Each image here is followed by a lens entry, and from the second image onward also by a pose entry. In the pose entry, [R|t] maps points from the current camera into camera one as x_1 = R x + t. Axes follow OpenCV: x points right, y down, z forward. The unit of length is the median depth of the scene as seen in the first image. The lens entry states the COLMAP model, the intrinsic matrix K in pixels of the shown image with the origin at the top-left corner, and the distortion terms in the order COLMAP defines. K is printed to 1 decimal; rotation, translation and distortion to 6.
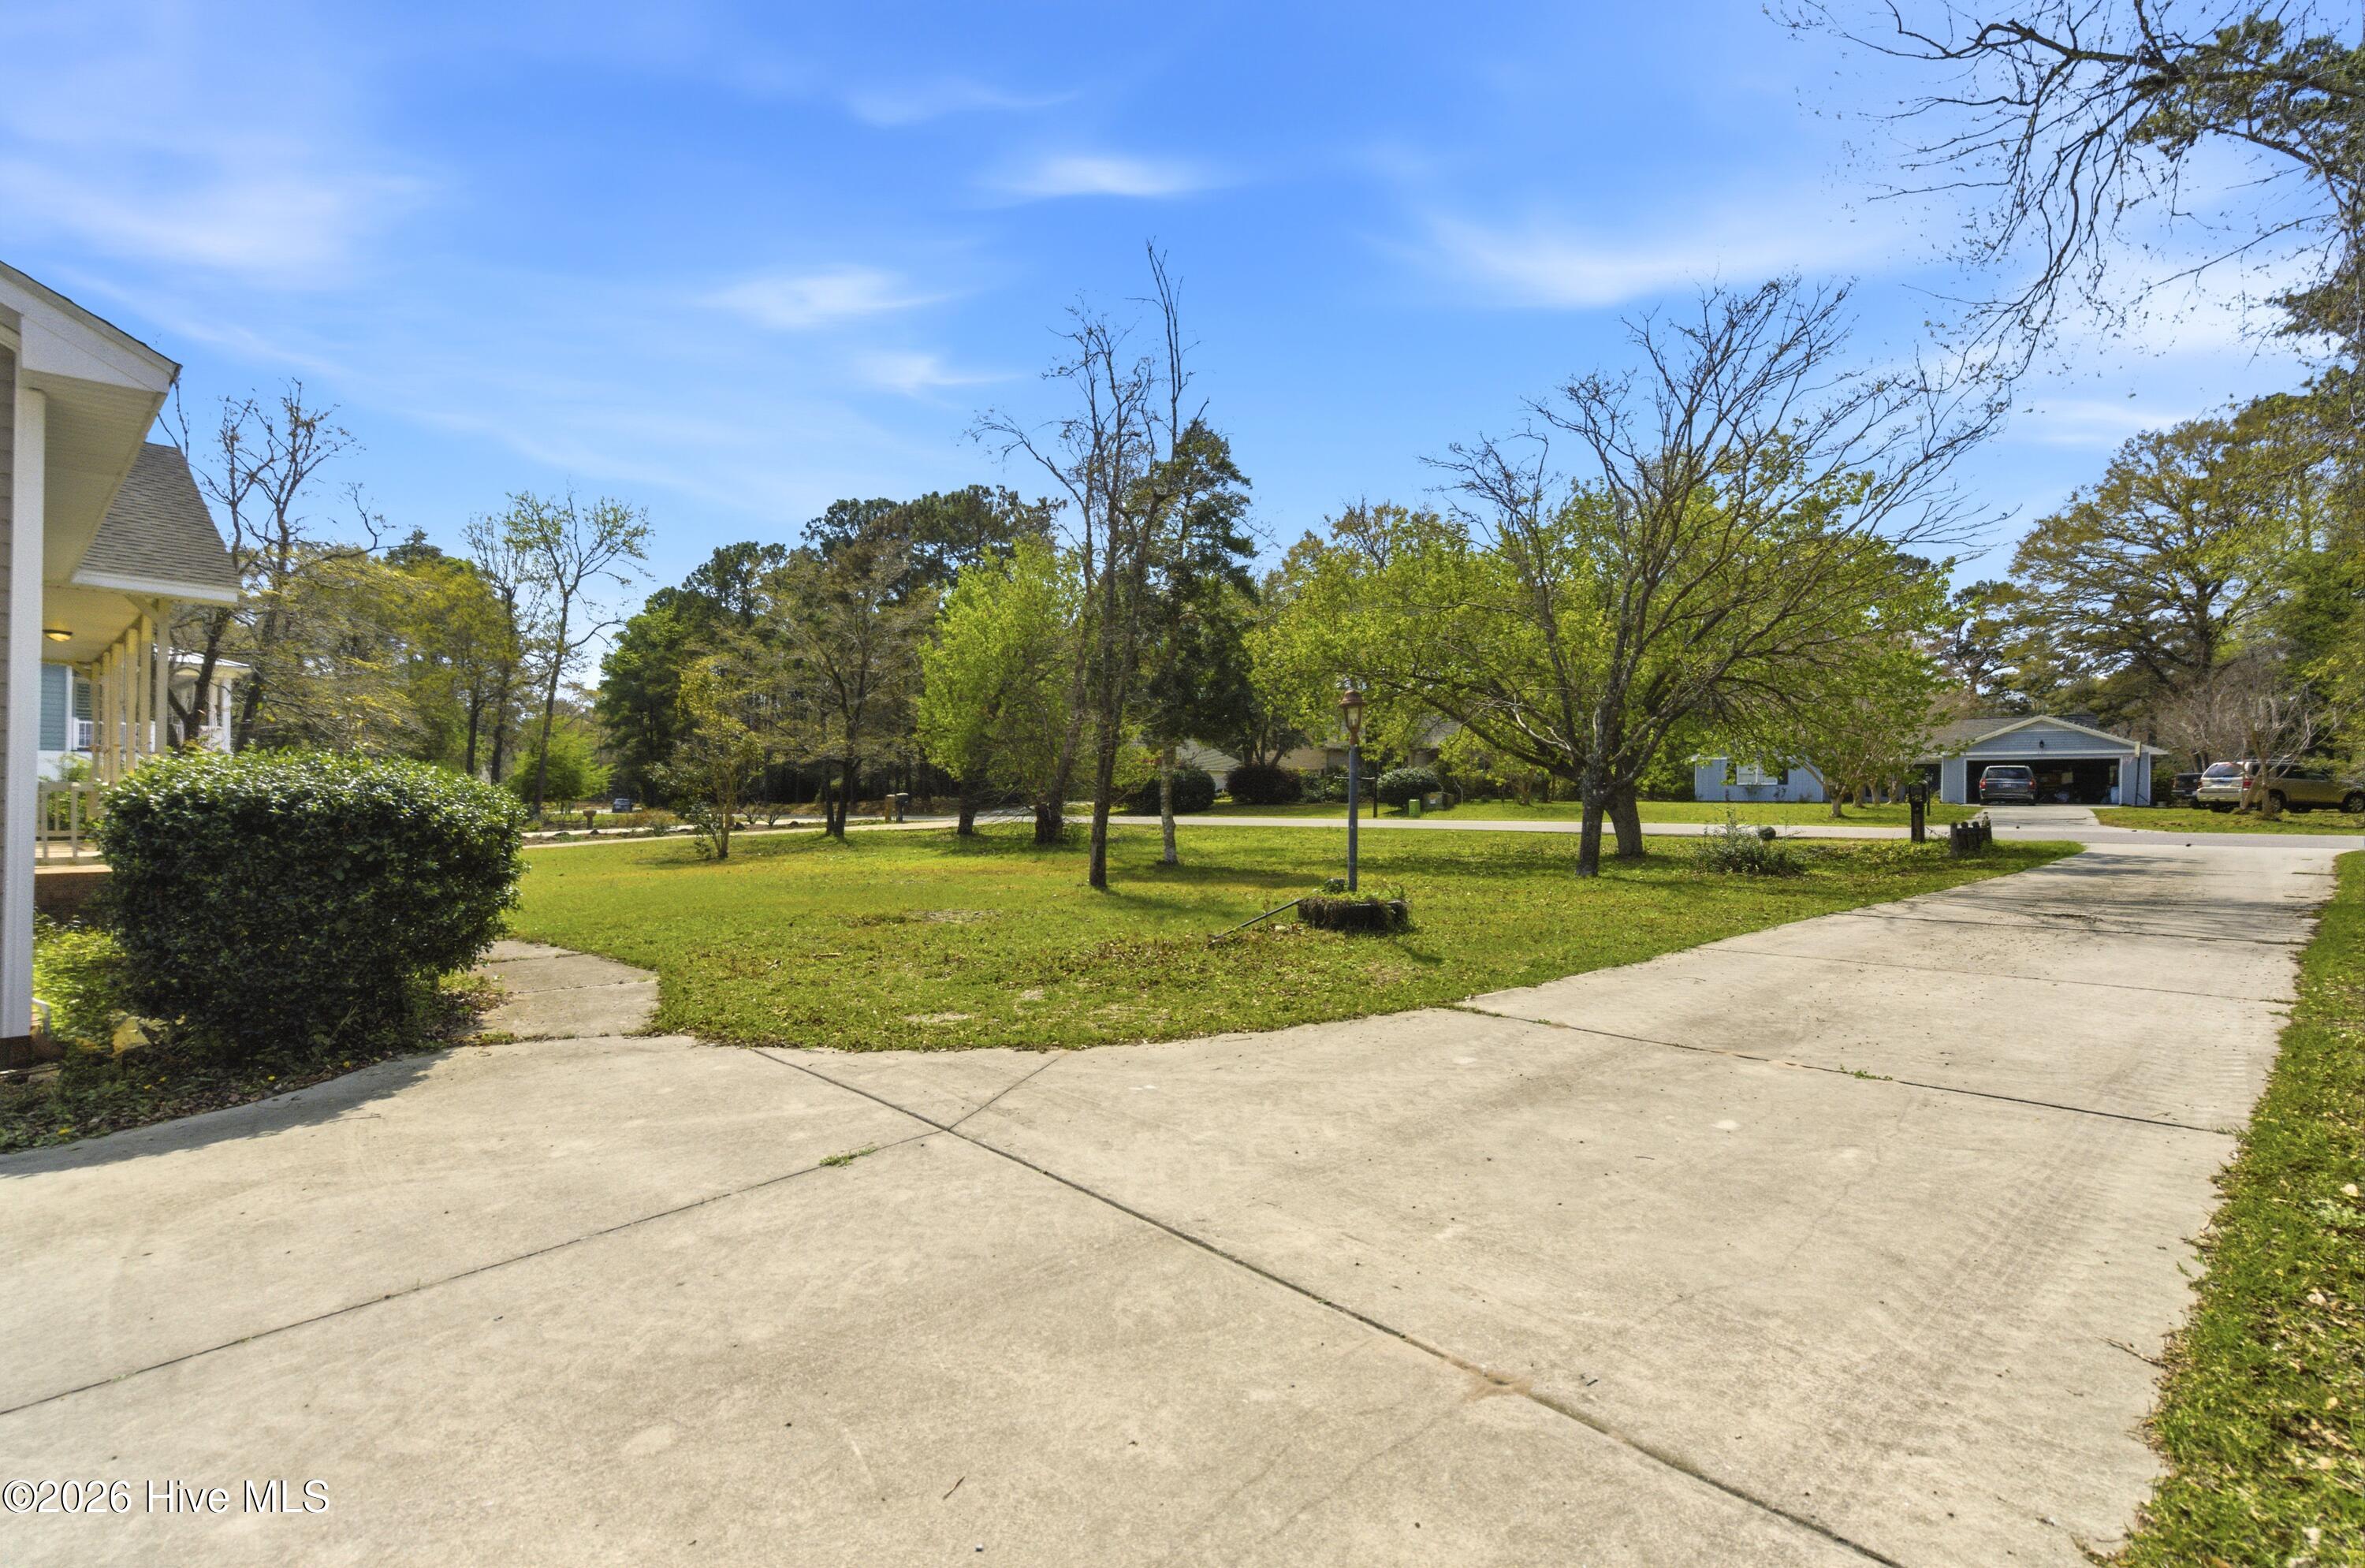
lens RADIAL K [[1176.3, 0, 1182.5], [0, 1176.3, 784.0], [0, 0, 1]] dist [-0.002763, -0.000990]
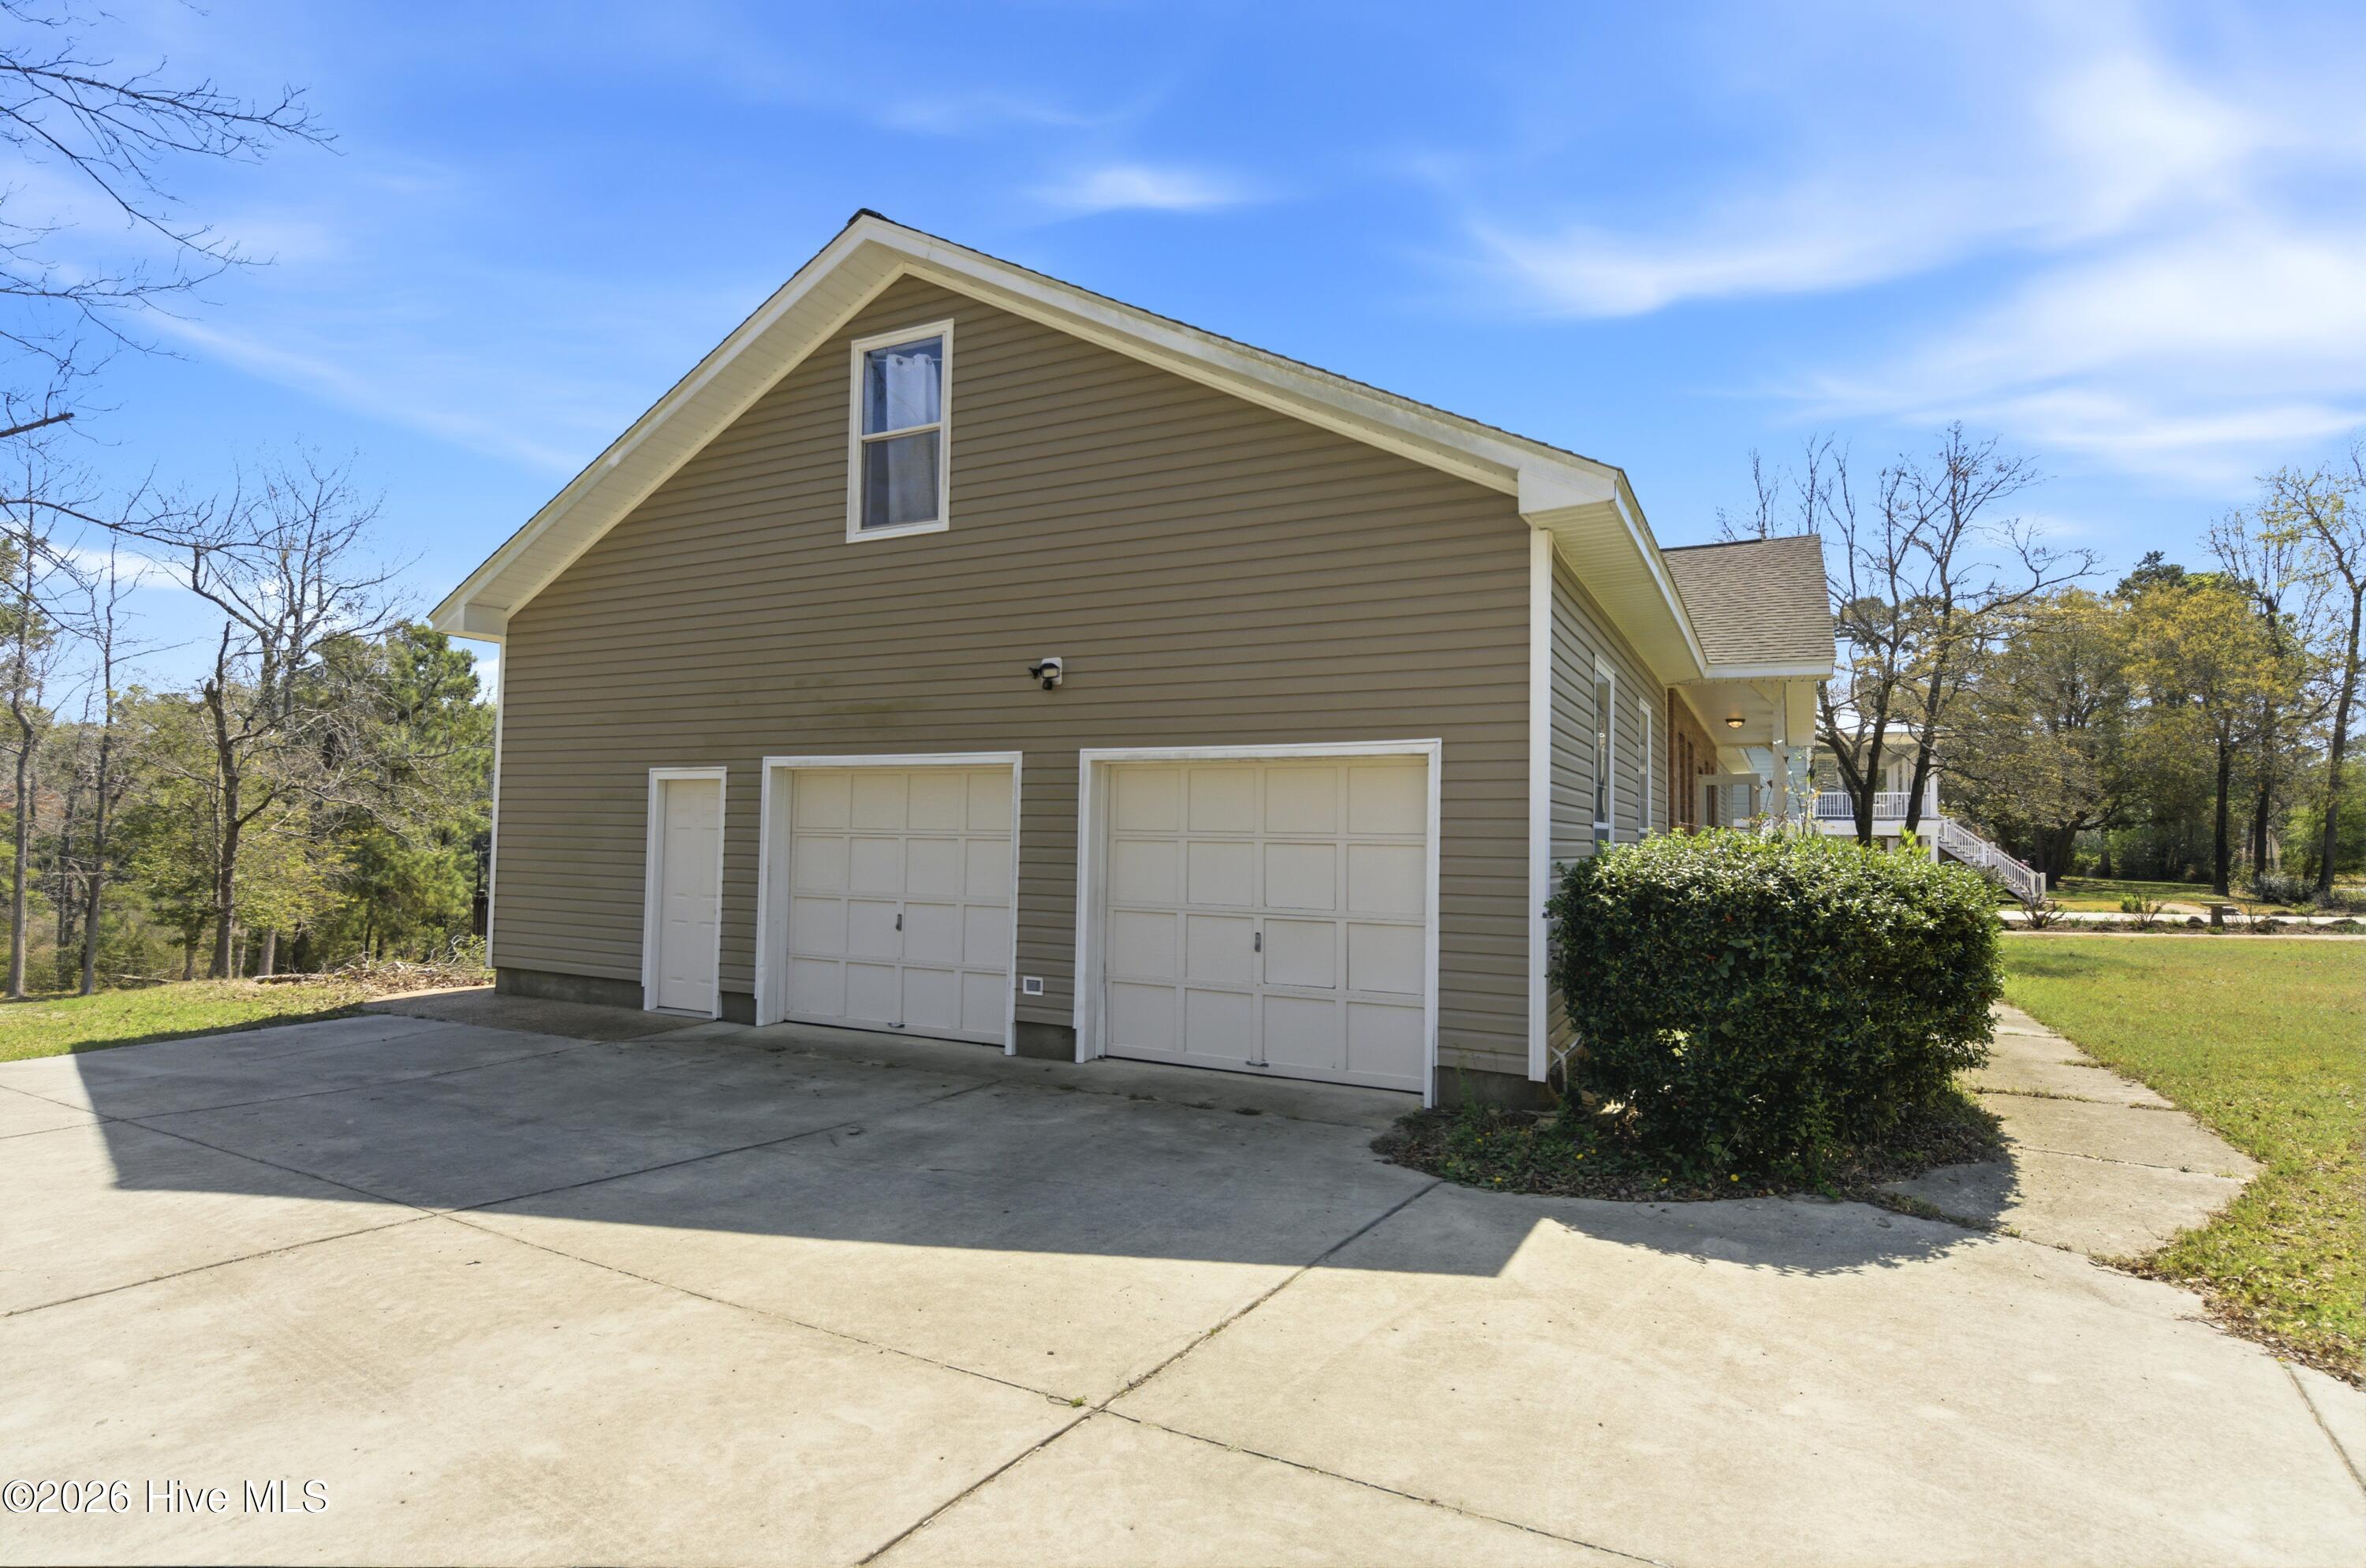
lens RADIAL K [[1176.8, 0, 1183.0], [0, 1176.8, 784.0], [0, 0, 1]] dist [-0.002763, -0.000990]
pose [[0.206582, -0.045093, -0.977390, 0.084810], [0.001122, 0.998948, -0.045850, -0.025354], [0.978429, 0.008375, 0.206415, 0.398317]]
